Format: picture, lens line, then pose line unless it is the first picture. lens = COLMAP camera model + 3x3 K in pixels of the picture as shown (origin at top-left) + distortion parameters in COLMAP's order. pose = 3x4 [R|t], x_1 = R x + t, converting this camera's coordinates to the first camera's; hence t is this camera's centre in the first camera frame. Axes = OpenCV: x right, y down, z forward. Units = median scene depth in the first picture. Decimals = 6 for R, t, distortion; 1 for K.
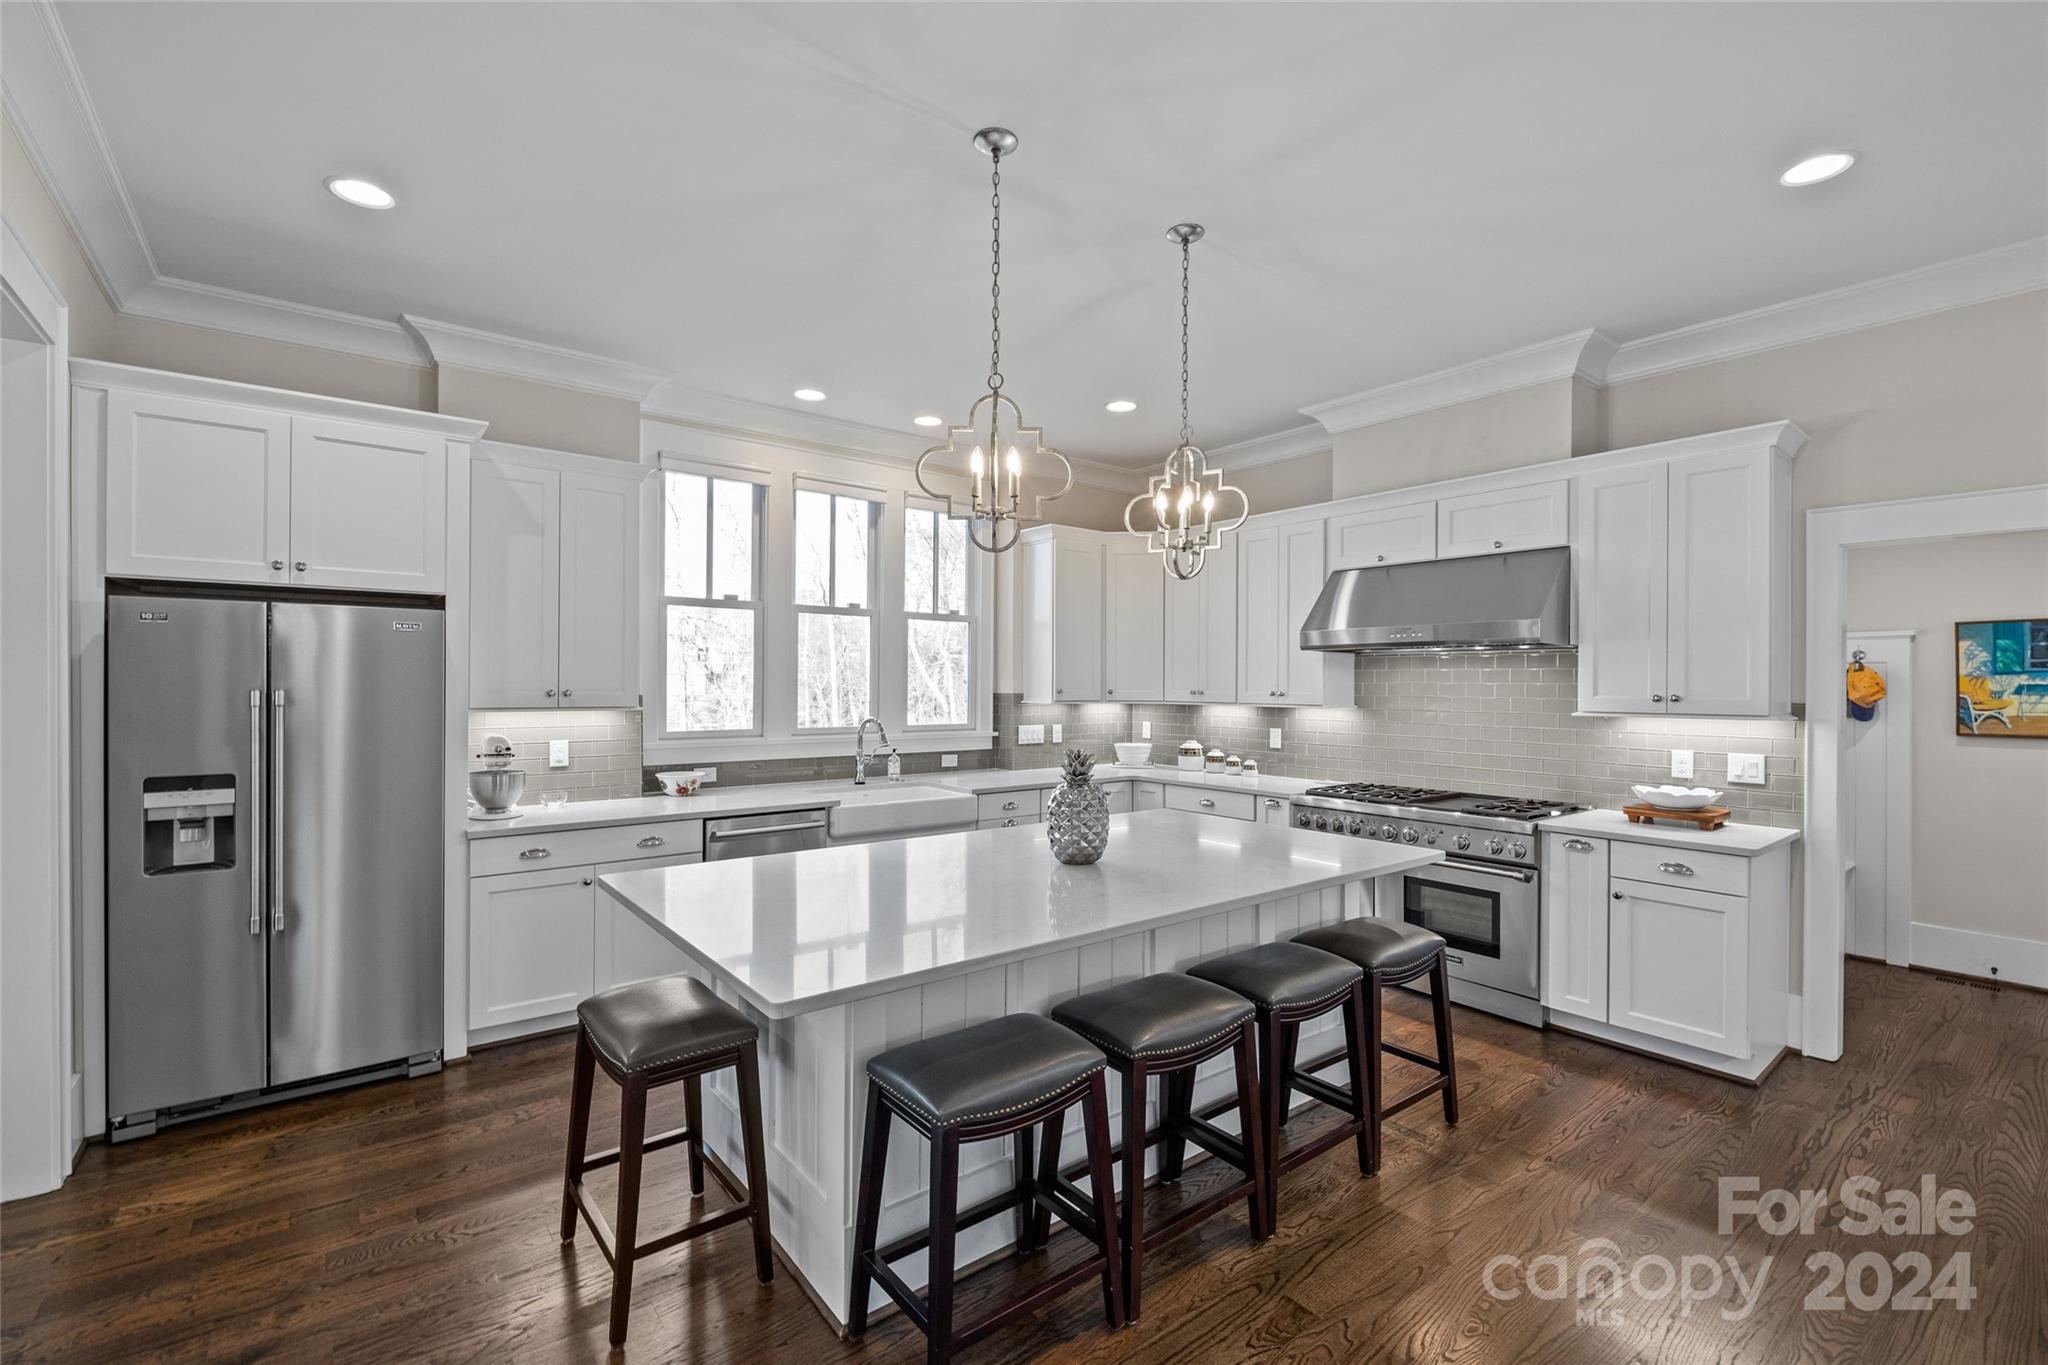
lens RADIAL K [[896.2, 0, 1025.7], [0, 896.2, 682.9], [0, 0, 1]] dist [0.002362, 0.000039]
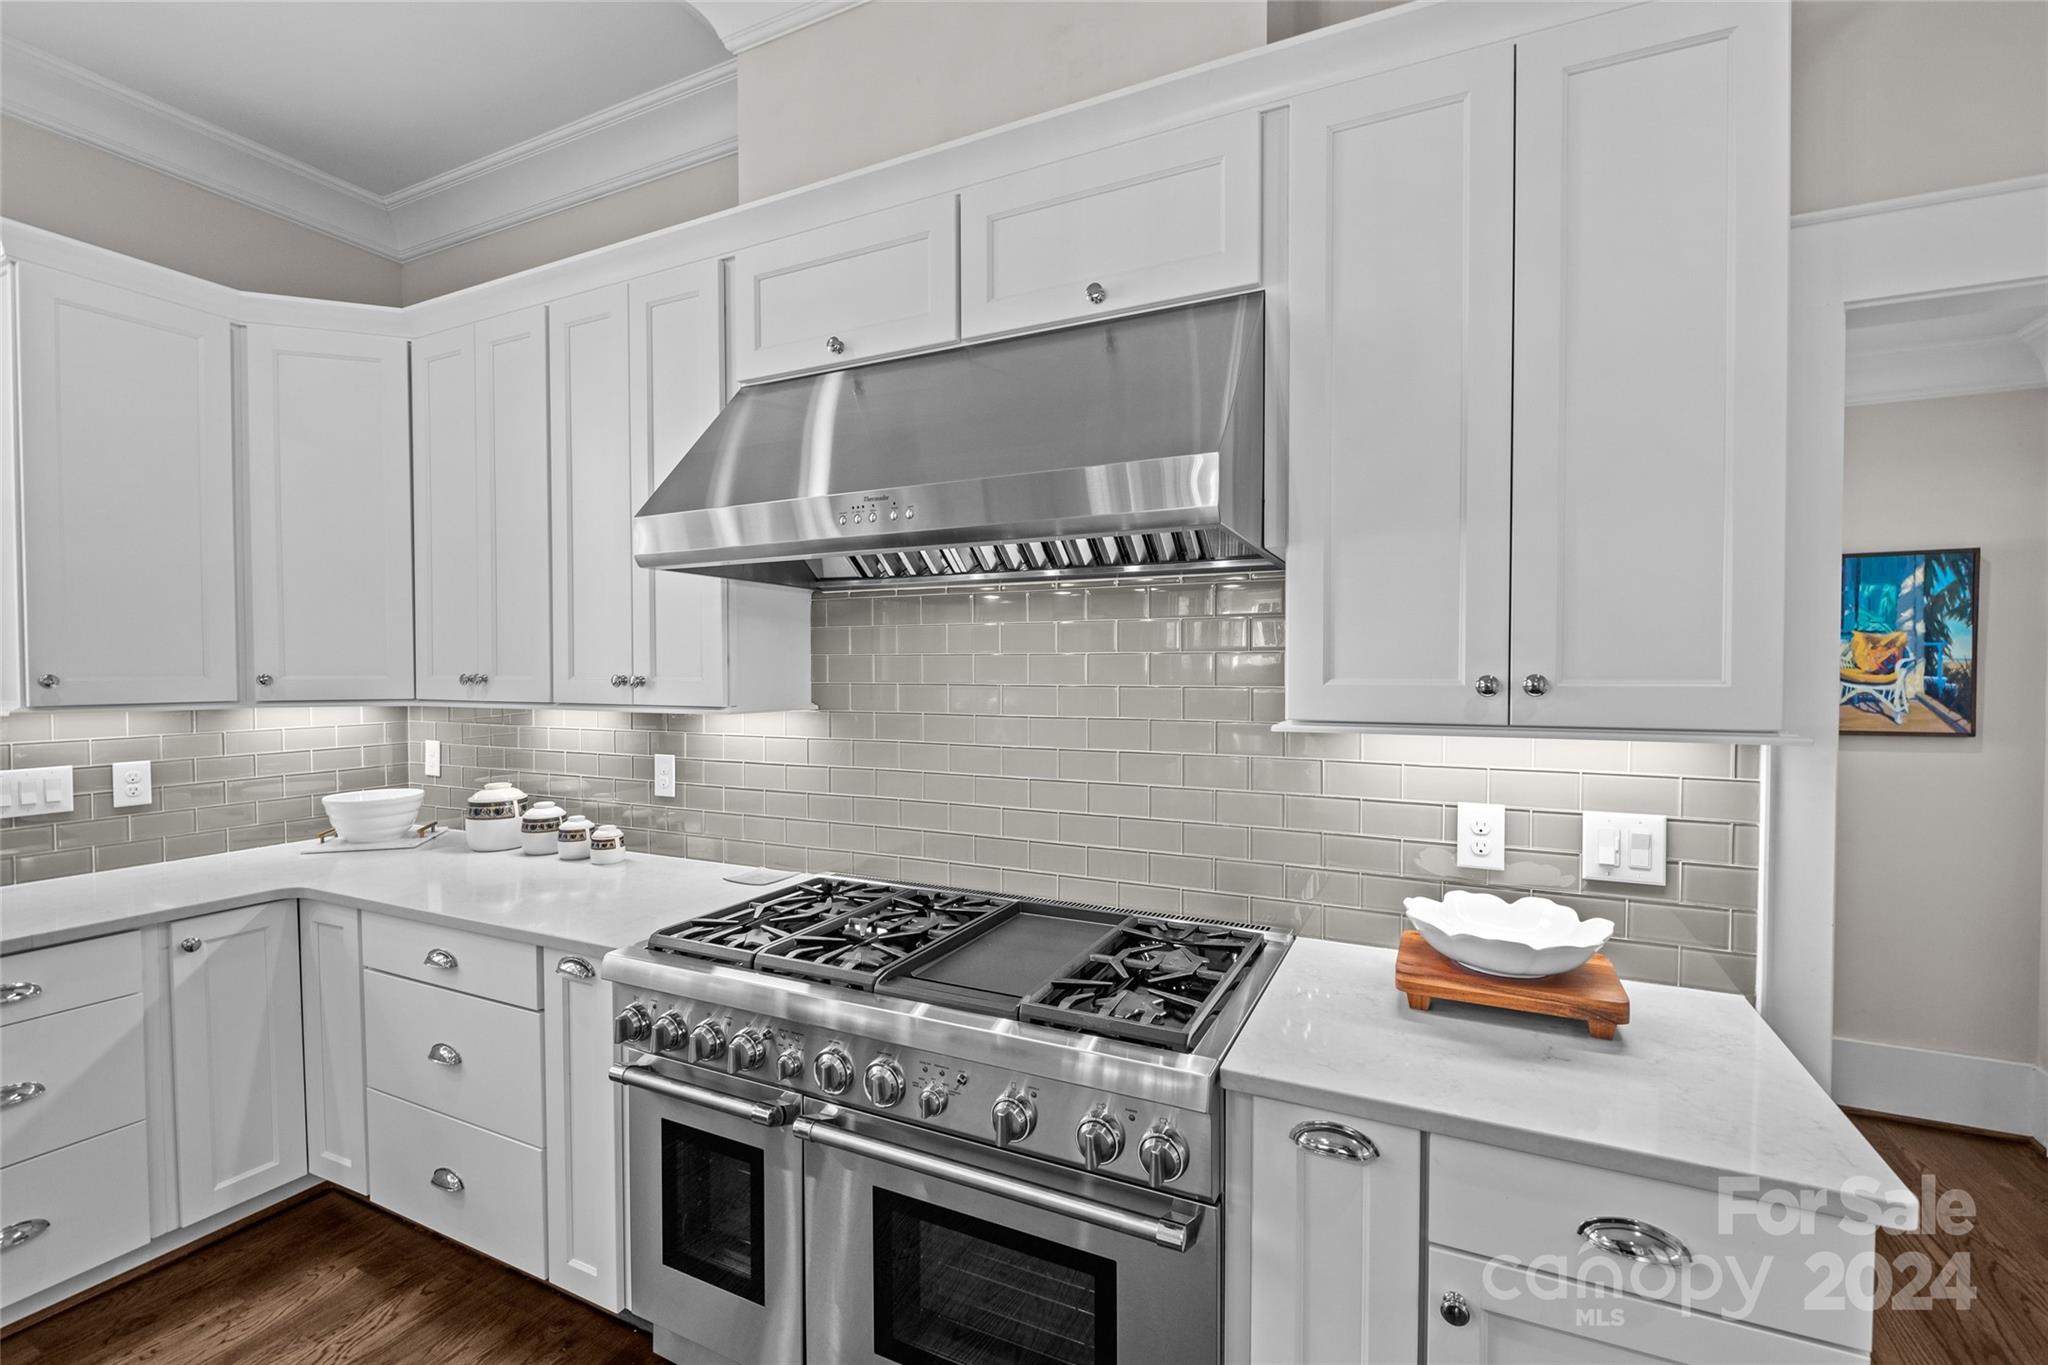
lens RADIAL K [[896.2, 0, 1025.6], [0, 896.2, 685.1], [0, 0, 1]] dist [0.002362, 0.000039]
pose [[0.903180, -0.013713, 0.429043, 0.281357], [0.005624, 0.999782, 0.020116, 0.006772], [-0.429225, -0.015755, 0.903060, 0.563433]]
